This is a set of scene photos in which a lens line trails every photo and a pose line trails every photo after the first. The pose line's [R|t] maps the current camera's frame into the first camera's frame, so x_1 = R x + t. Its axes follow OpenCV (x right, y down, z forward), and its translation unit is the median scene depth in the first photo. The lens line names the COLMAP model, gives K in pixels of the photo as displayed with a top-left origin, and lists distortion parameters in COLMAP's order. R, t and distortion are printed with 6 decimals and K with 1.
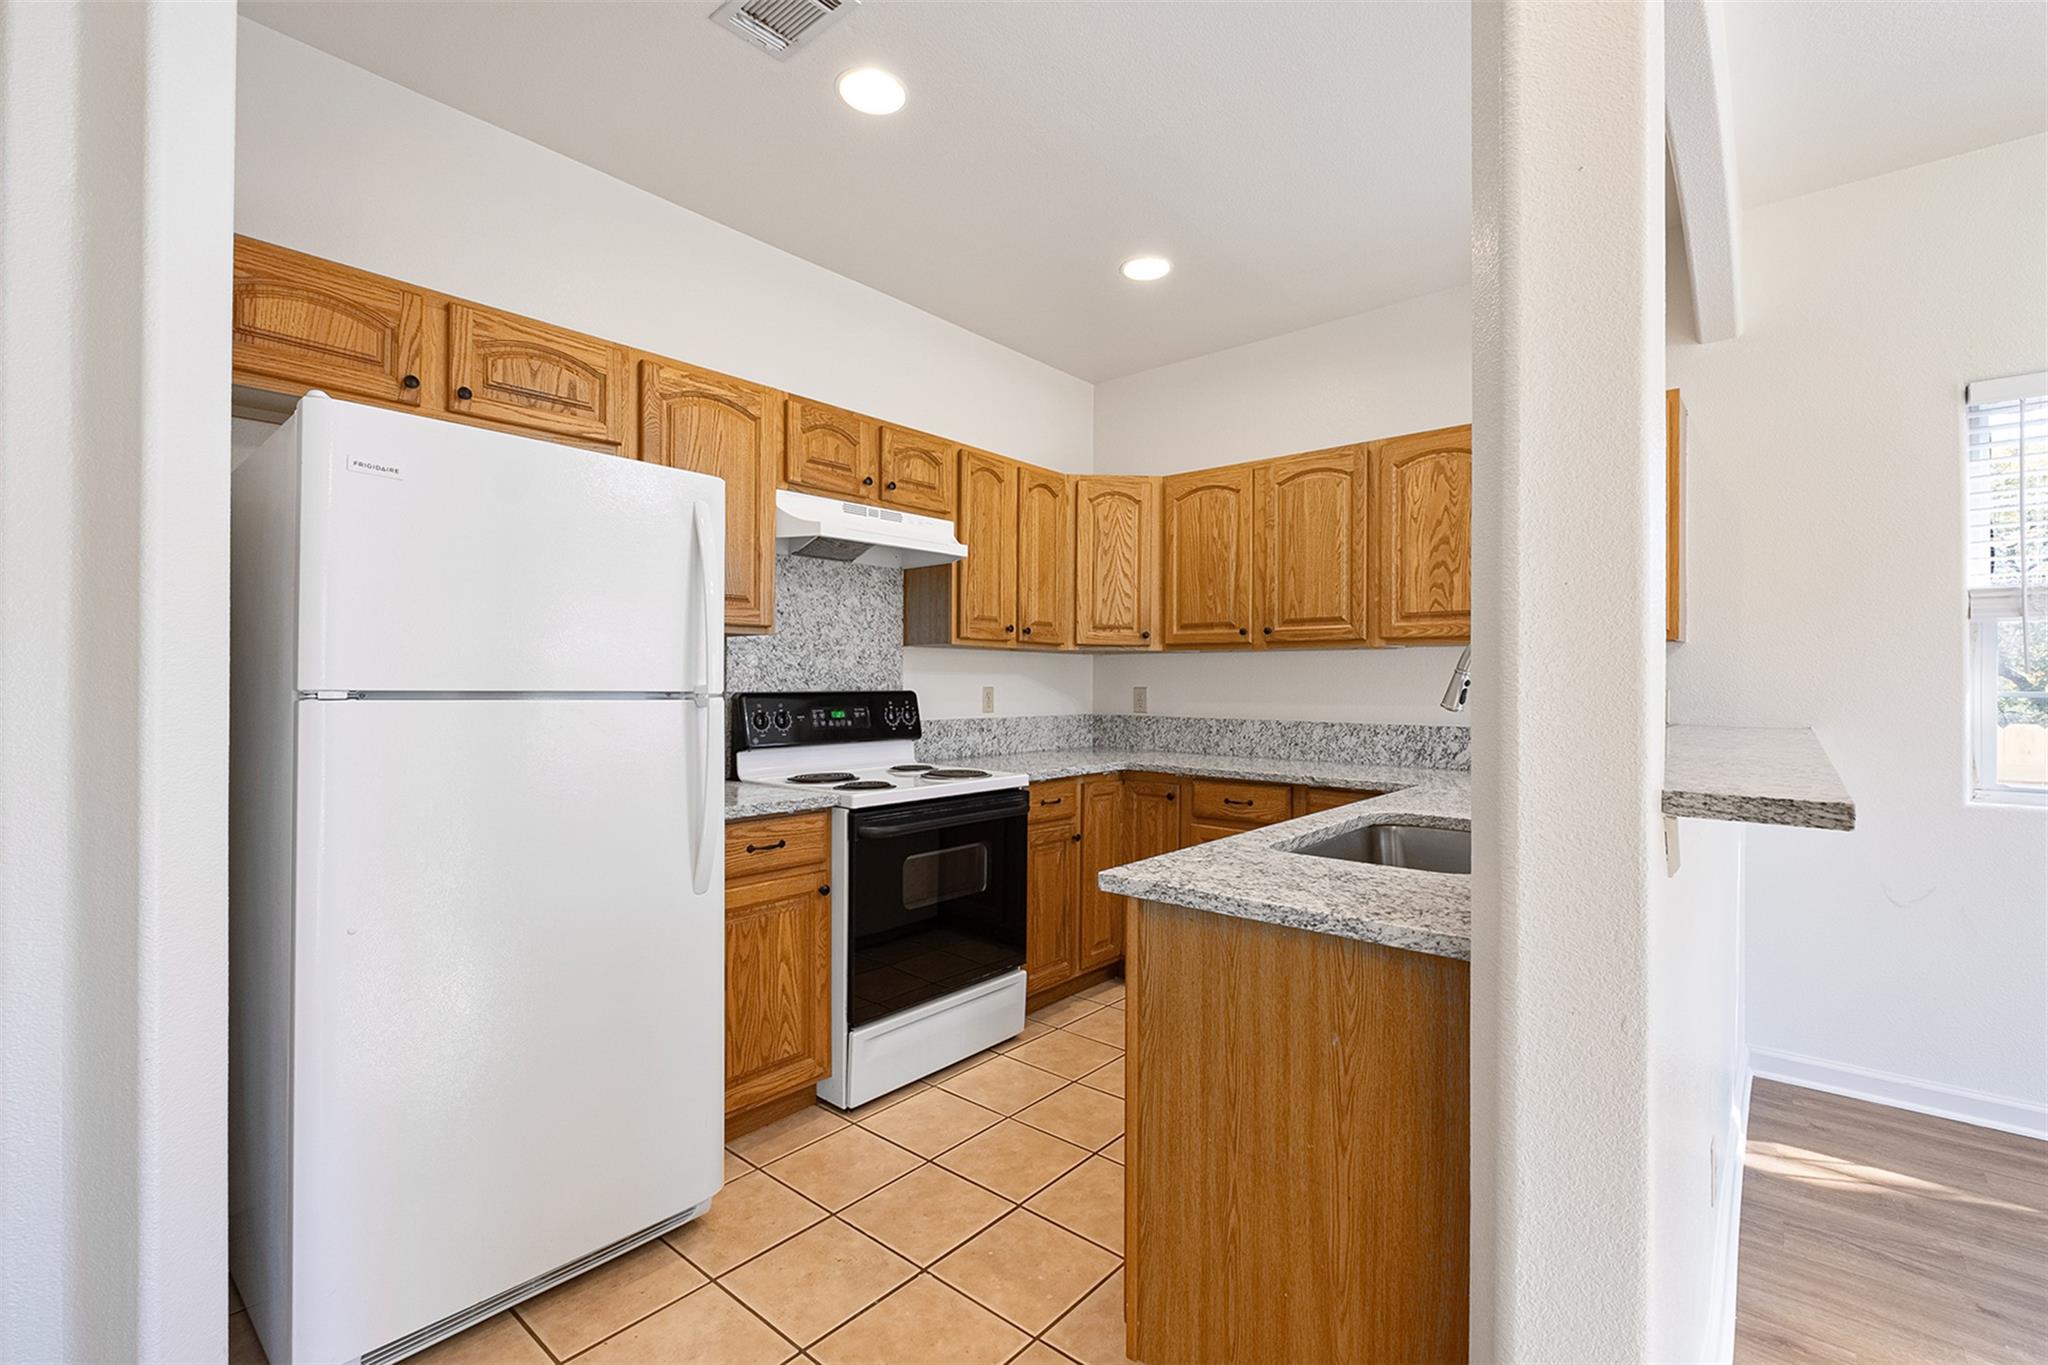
lens RADIAL K [[892.9, 0, 1039.3], [0, 892.9, 671.3], [0, 0, 1]] dist [0.002855, -0.003948]
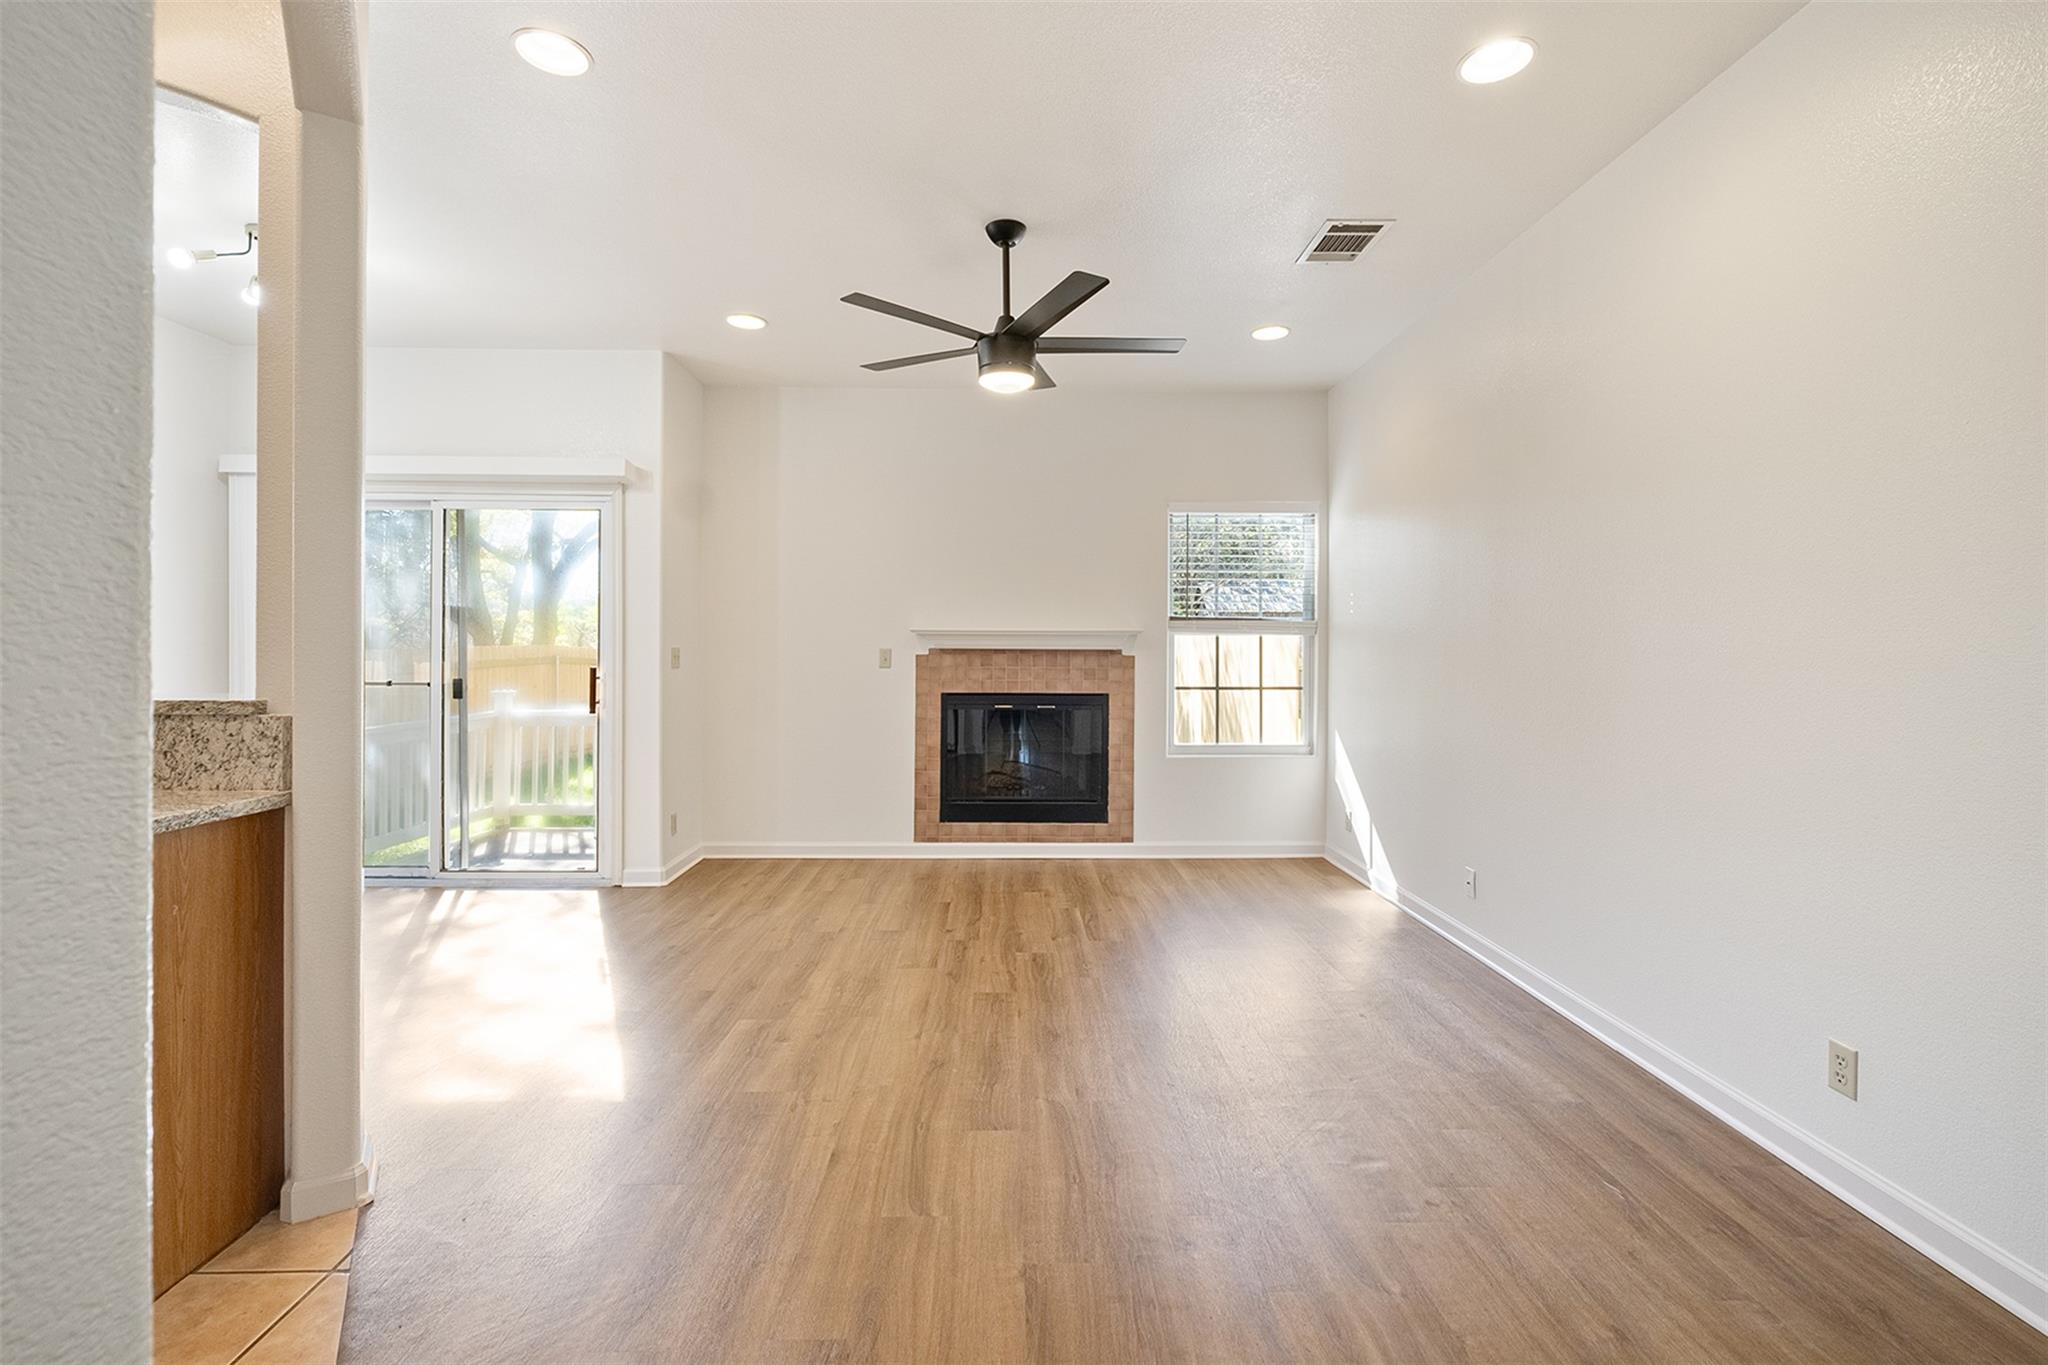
lens RADIAL K [[892.9, 0, 1038.3], [0, 892.9, 652.9], [0, 0, 1]] dist [0.002855, -0.003948]
pose [[-0.661485, -0.011470, 0.749871, -0.642618], [-0.019105, 0.999816, -0.001561, 0.003769], [-0.749715, -0.015359, -0.661582, 0.392907]]
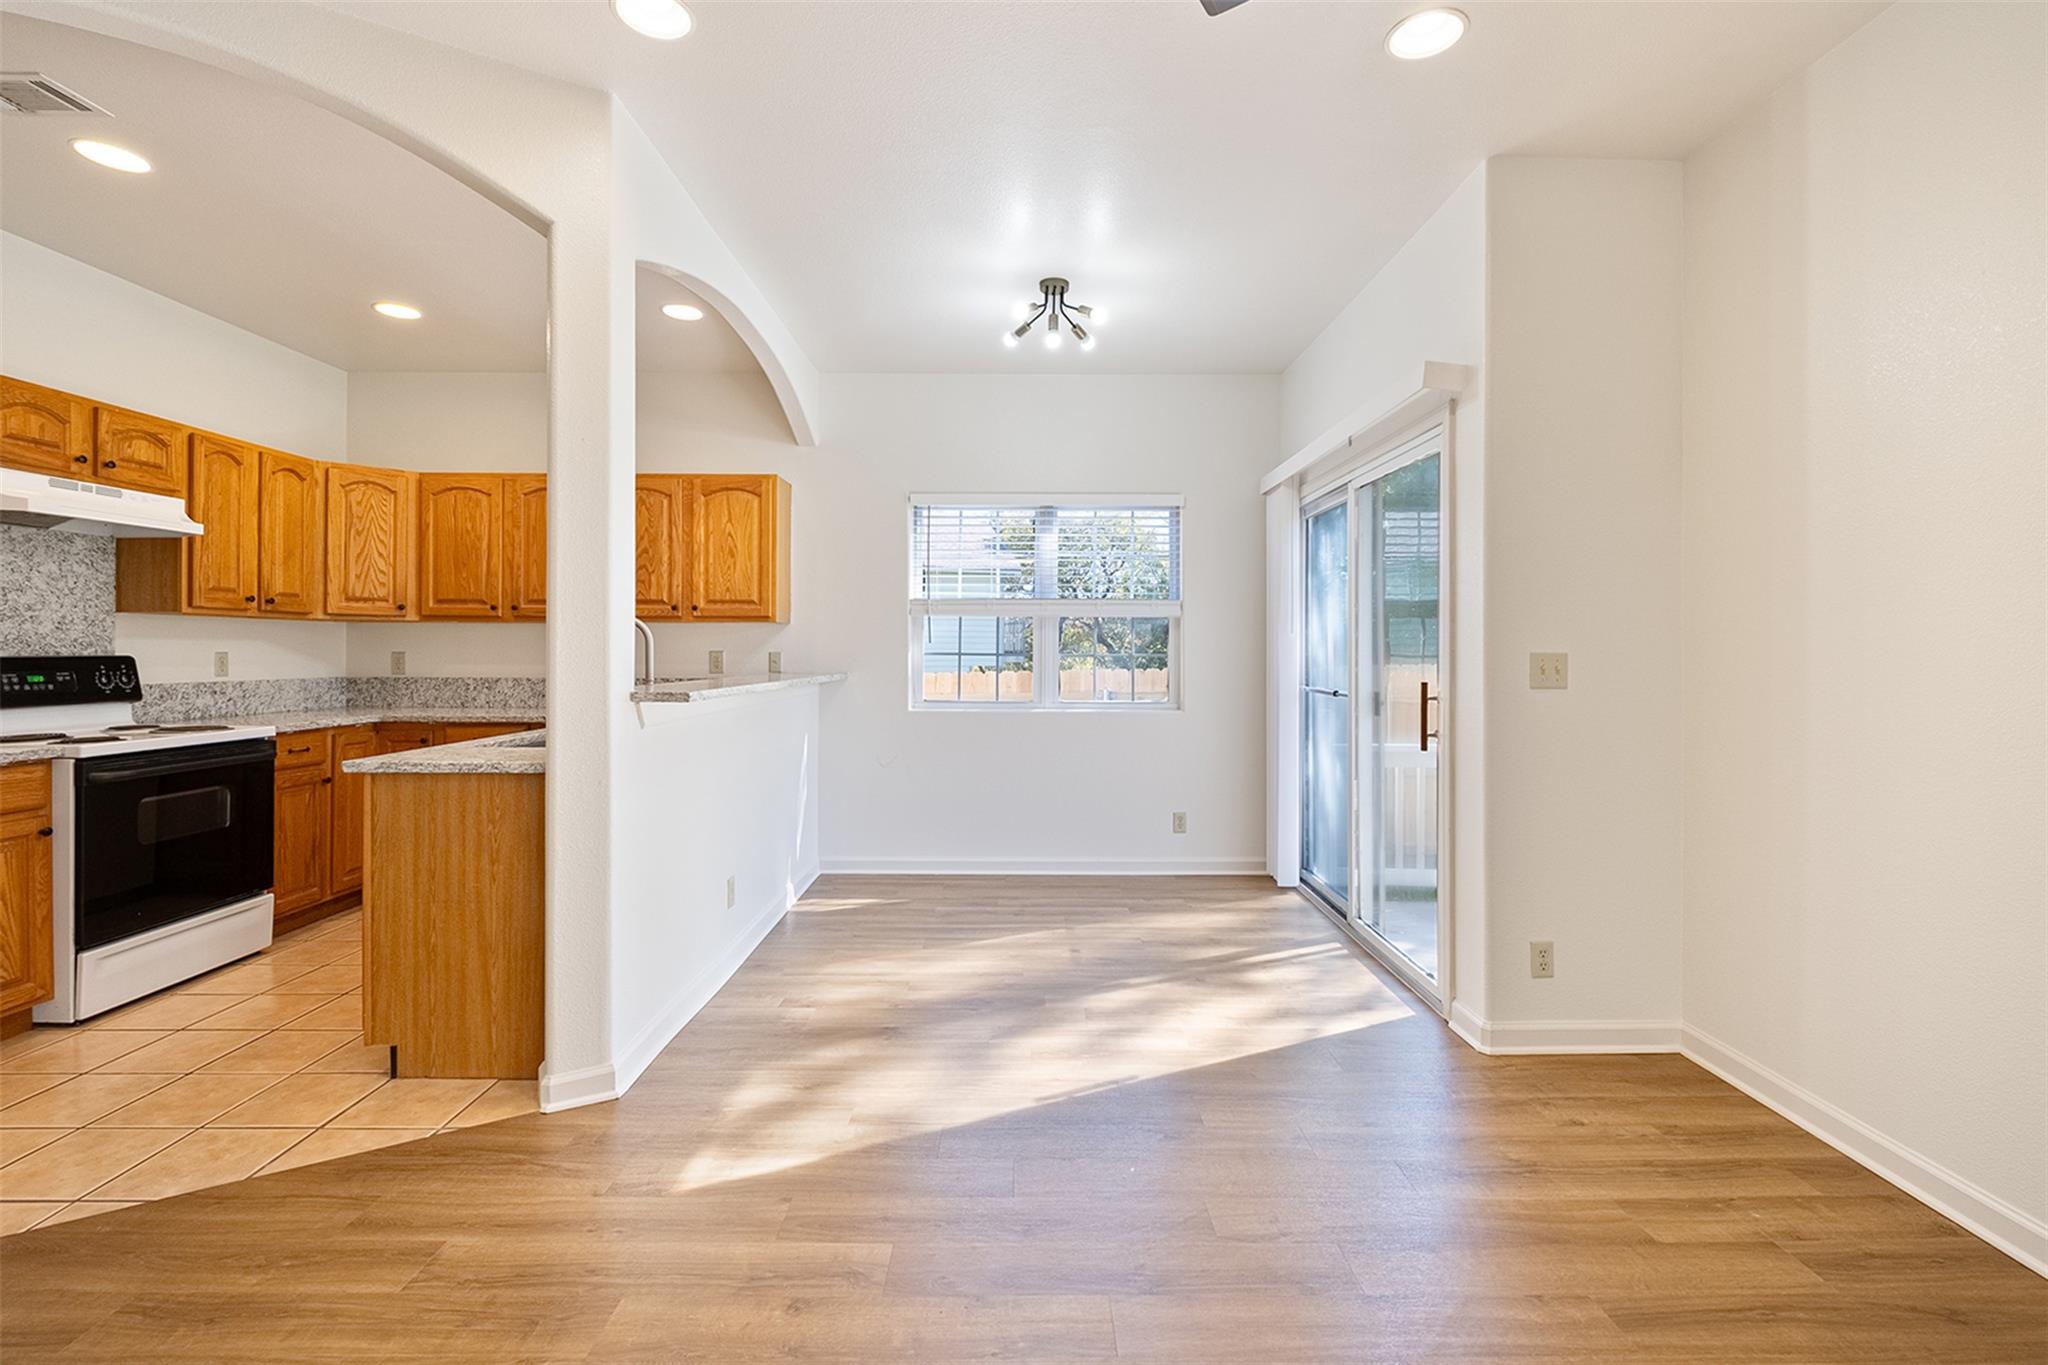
lens RADIAL K [[892.9, 0, 1017.2], [0, 892.9, 651.9], [0, 0, 1]] dist [0.002855, -0.003948]
pose [[0.766505, -0.002994, 0.642232, -0.018985], [-0.007480, 0.999880, 0.013589, -0.005174], [-0.642195, -0.015220, 0.766390, -0.539838]]
